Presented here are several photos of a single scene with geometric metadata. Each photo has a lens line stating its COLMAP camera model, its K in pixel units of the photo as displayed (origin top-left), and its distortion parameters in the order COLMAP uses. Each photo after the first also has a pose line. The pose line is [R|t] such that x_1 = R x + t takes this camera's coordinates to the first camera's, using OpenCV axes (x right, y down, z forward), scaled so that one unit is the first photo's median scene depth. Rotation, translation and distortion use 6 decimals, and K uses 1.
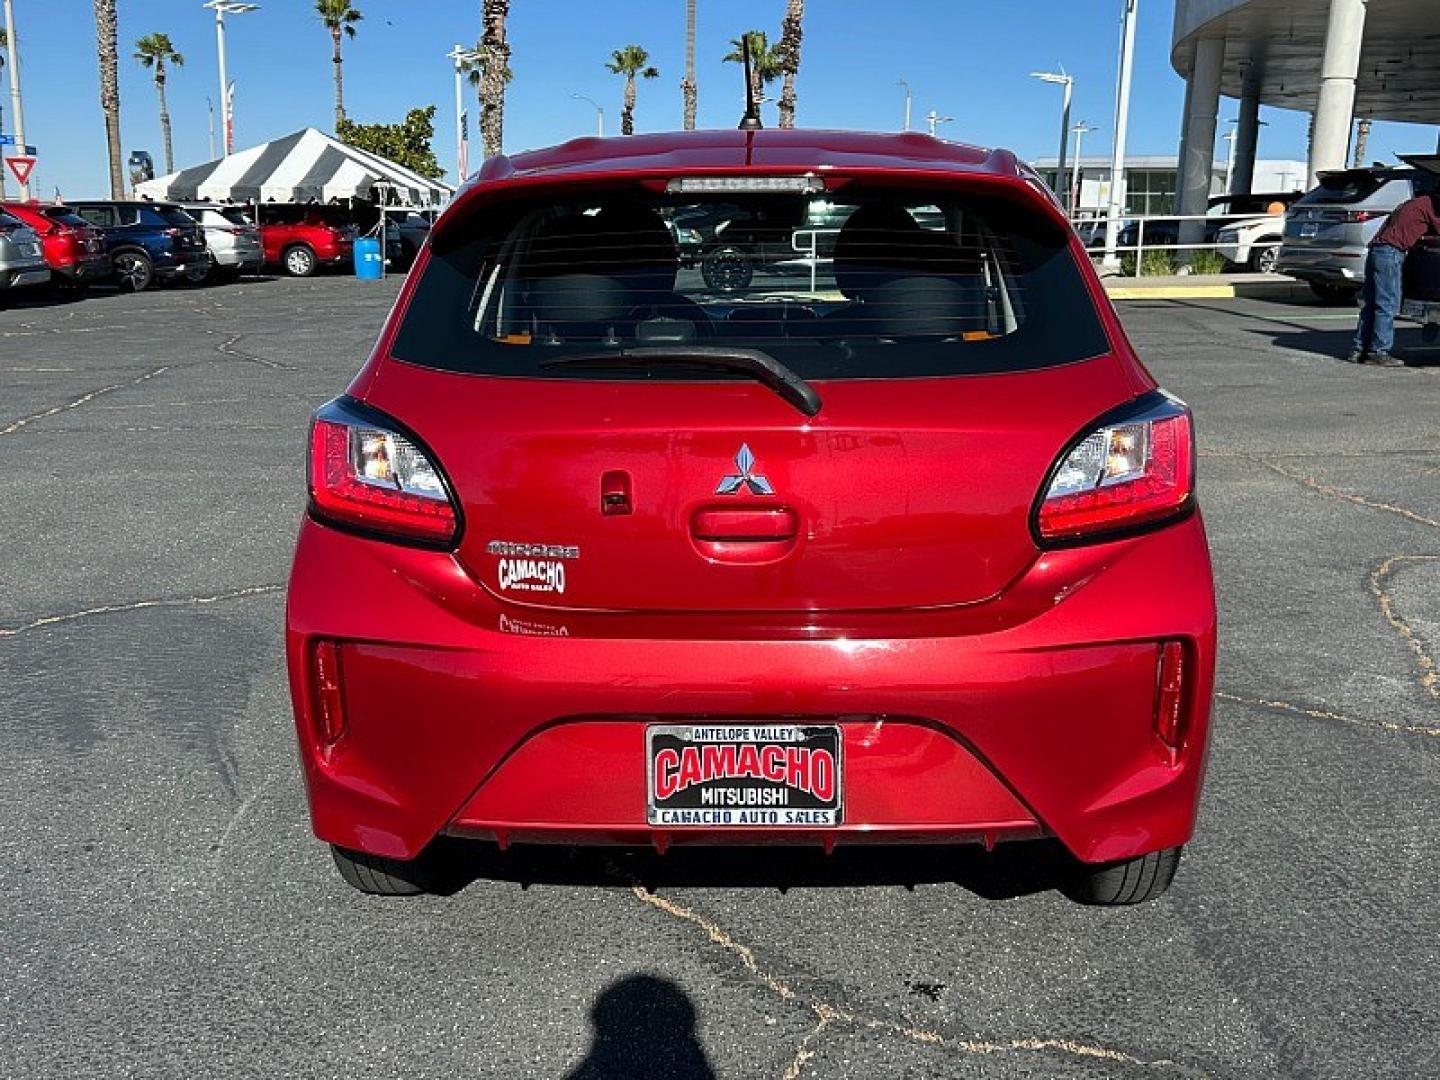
lens RADIAL K [[1352.2, 0, 720.0], [0, 1352.2, 540.0], [0, 0, 1]] dist [0.044809, -0.007036]
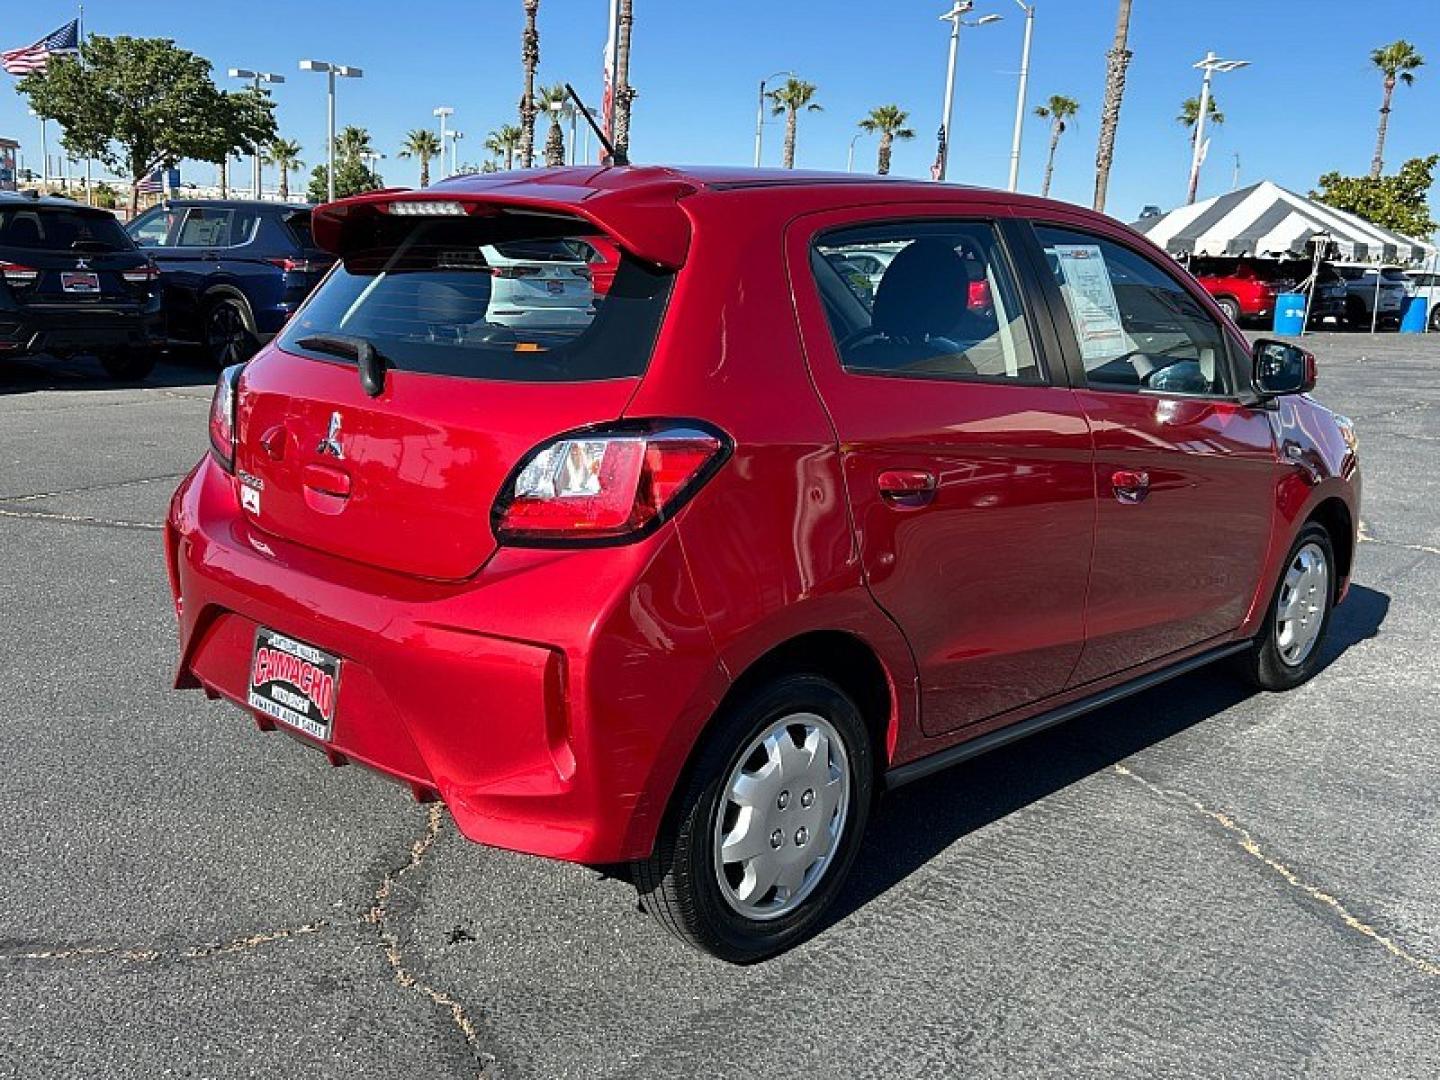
lens RADIAL K [[1364.3, 0, 717.5], [0, 1364.3, 560.5], [0, 0, 1]] dist [0.002176, -0.002511]
pose [[0.730209, 0.172636, -0.661053, 1.059906], [-0.189095, 0.980820, 0.047266, -0.063368], [0.656535, 0.090488, 0.748849, 0.306558]]
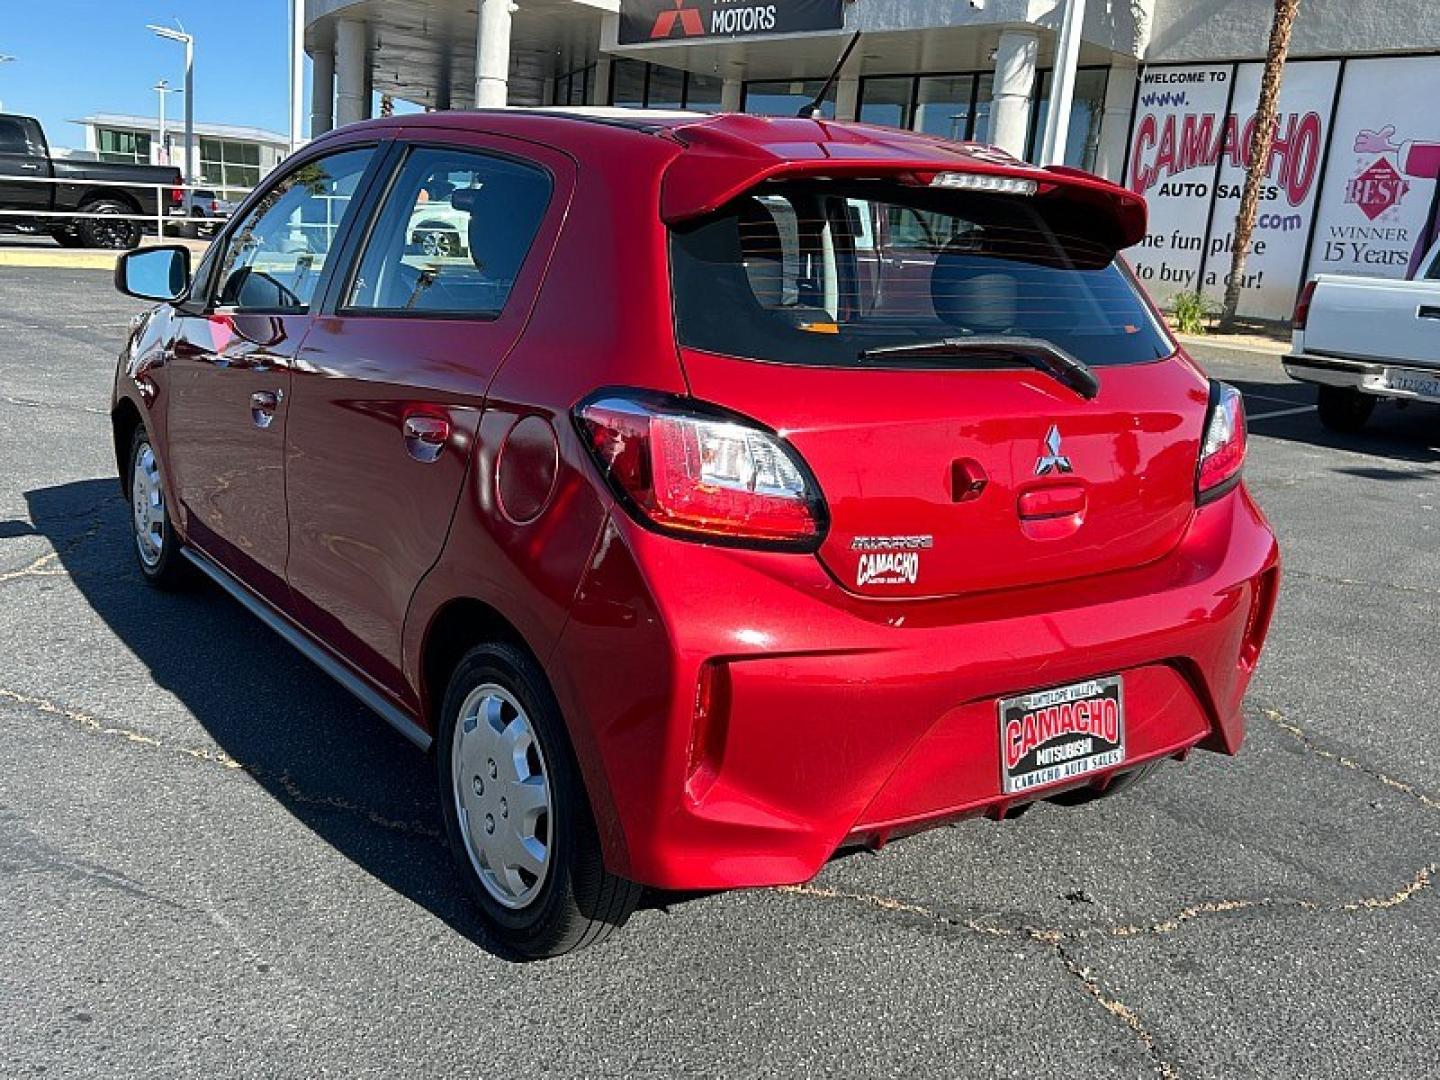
lens RADIAL K [[1364.3, 0, 717.5], [0, 1364.3, 560.5], [0, 0, 1]] dist [0.002176, -0.002511]
pose [[0.792678, -0.087829, 0.603280, -0.822964], [0.068336, 0.996132, 0.055233, -0.042164], [-0.605798, -0.002556, 0.795614, 0.286798]]
